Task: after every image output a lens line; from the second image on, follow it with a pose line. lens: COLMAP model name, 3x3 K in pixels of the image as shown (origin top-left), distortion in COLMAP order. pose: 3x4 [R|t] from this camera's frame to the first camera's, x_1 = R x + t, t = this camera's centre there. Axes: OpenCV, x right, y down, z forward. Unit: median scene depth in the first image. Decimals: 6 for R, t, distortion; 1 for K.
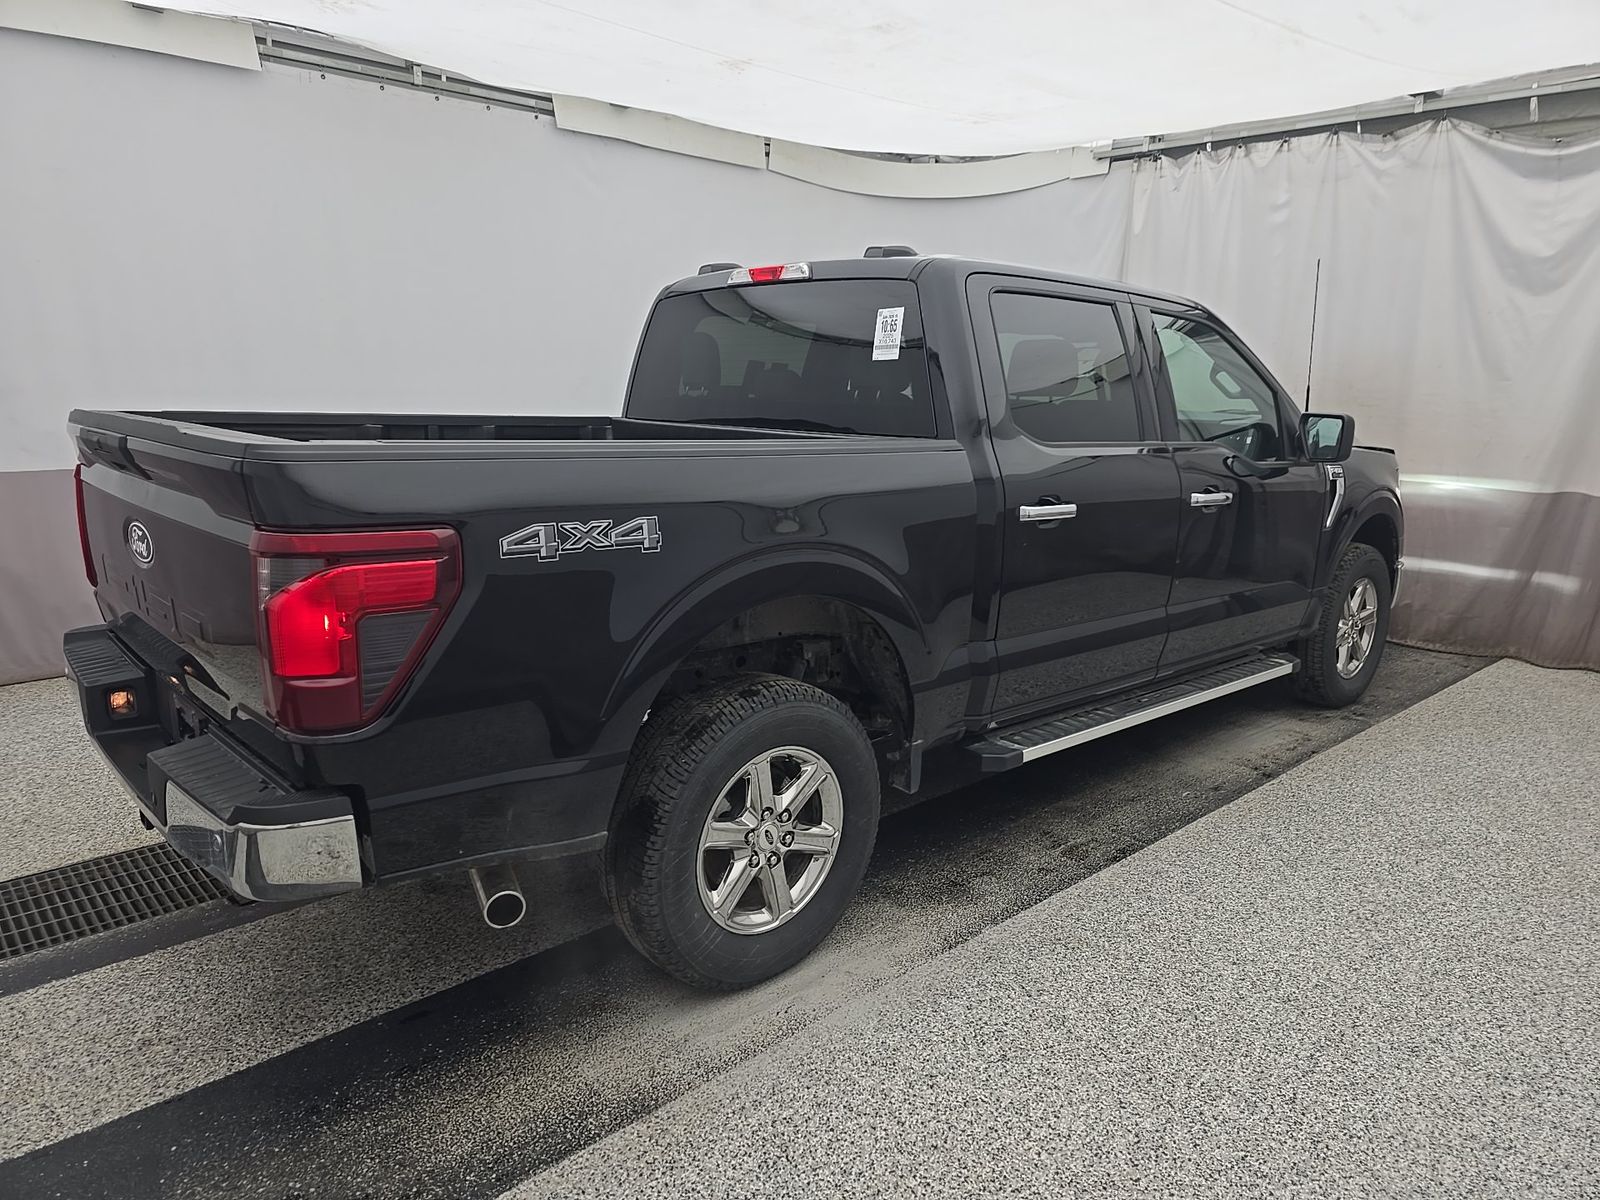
lens RADIAL K [[1071.1, 0, 808.5], [0, 1071.1, 611.4], [0, 0, 1]] dist [0.038462, -0.029361]
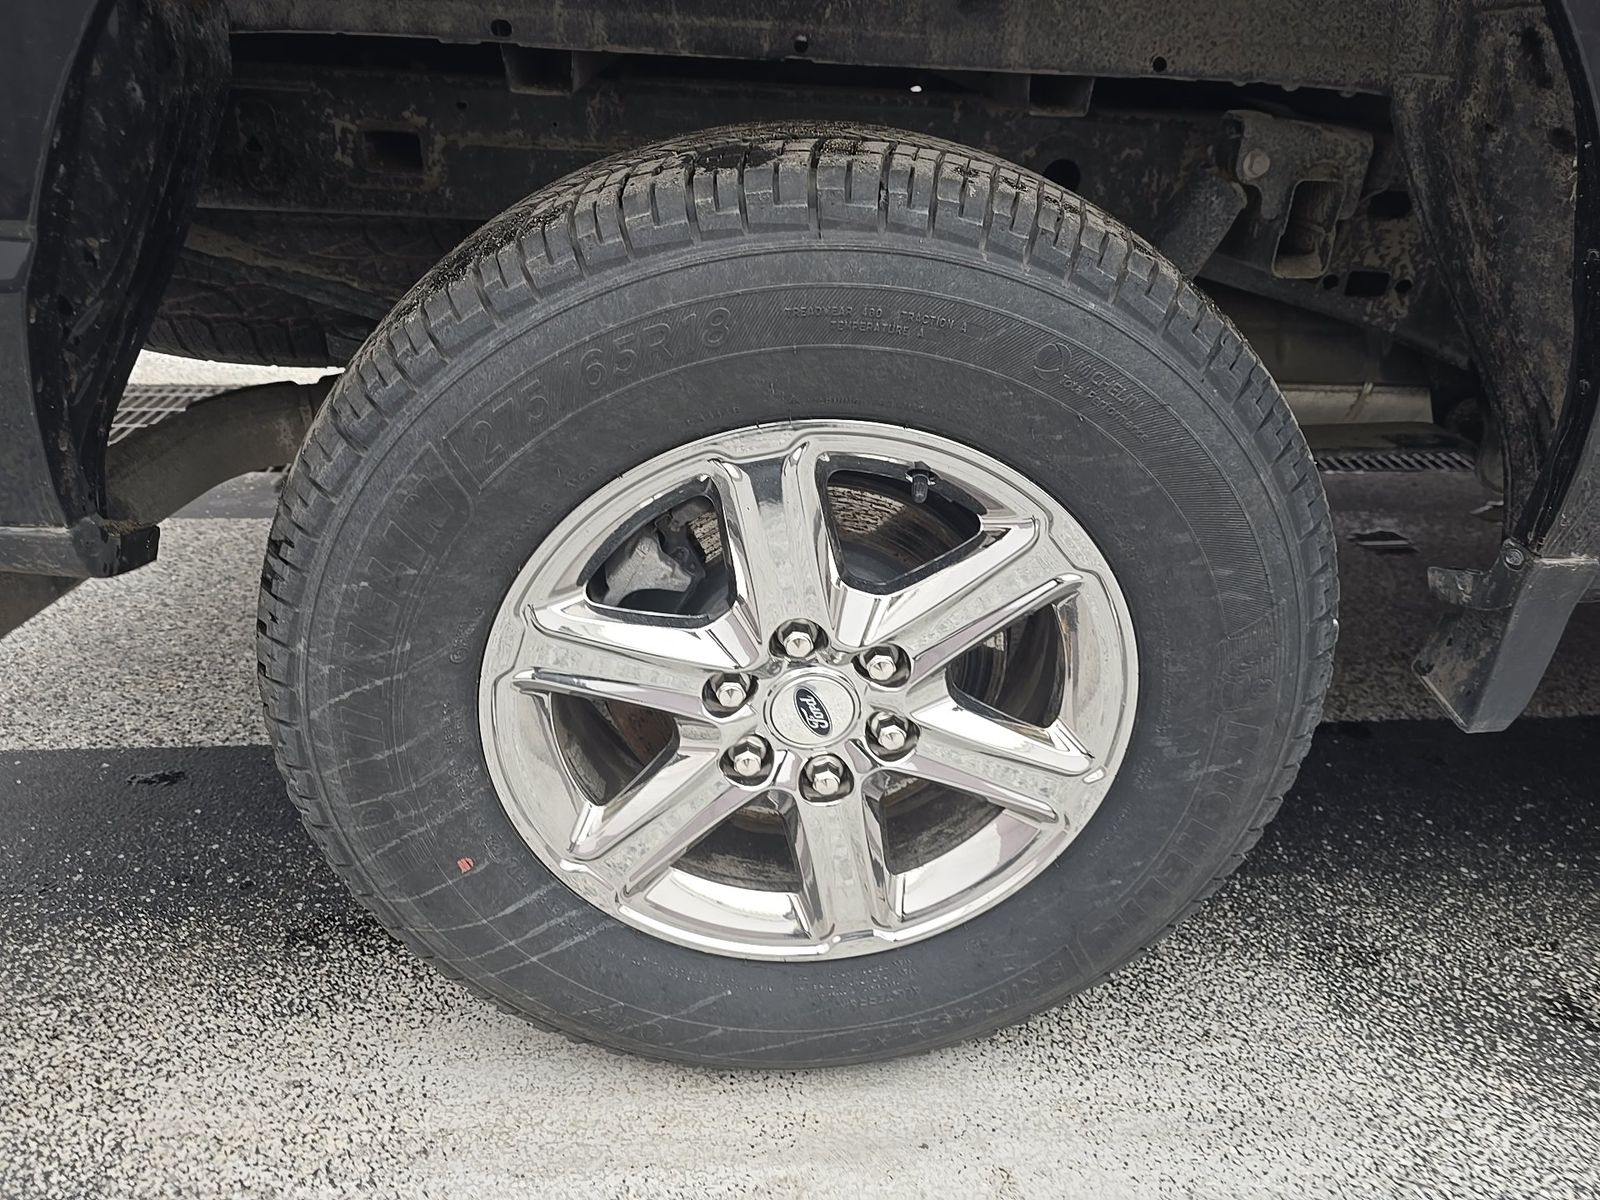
lens RADIAL K [[1071.1, 0, 808.5], [0, 1071.1, 611.4], [0, 0, 1]] dist [0.038462, -0.029361]
pose [[0.780661, 0.319635, -0.537031, 0.110988], [-0.154283, 0.931283, 0.330013, 0.082641], [0.605612, -0.174773, 0.776330, 0.747545]]
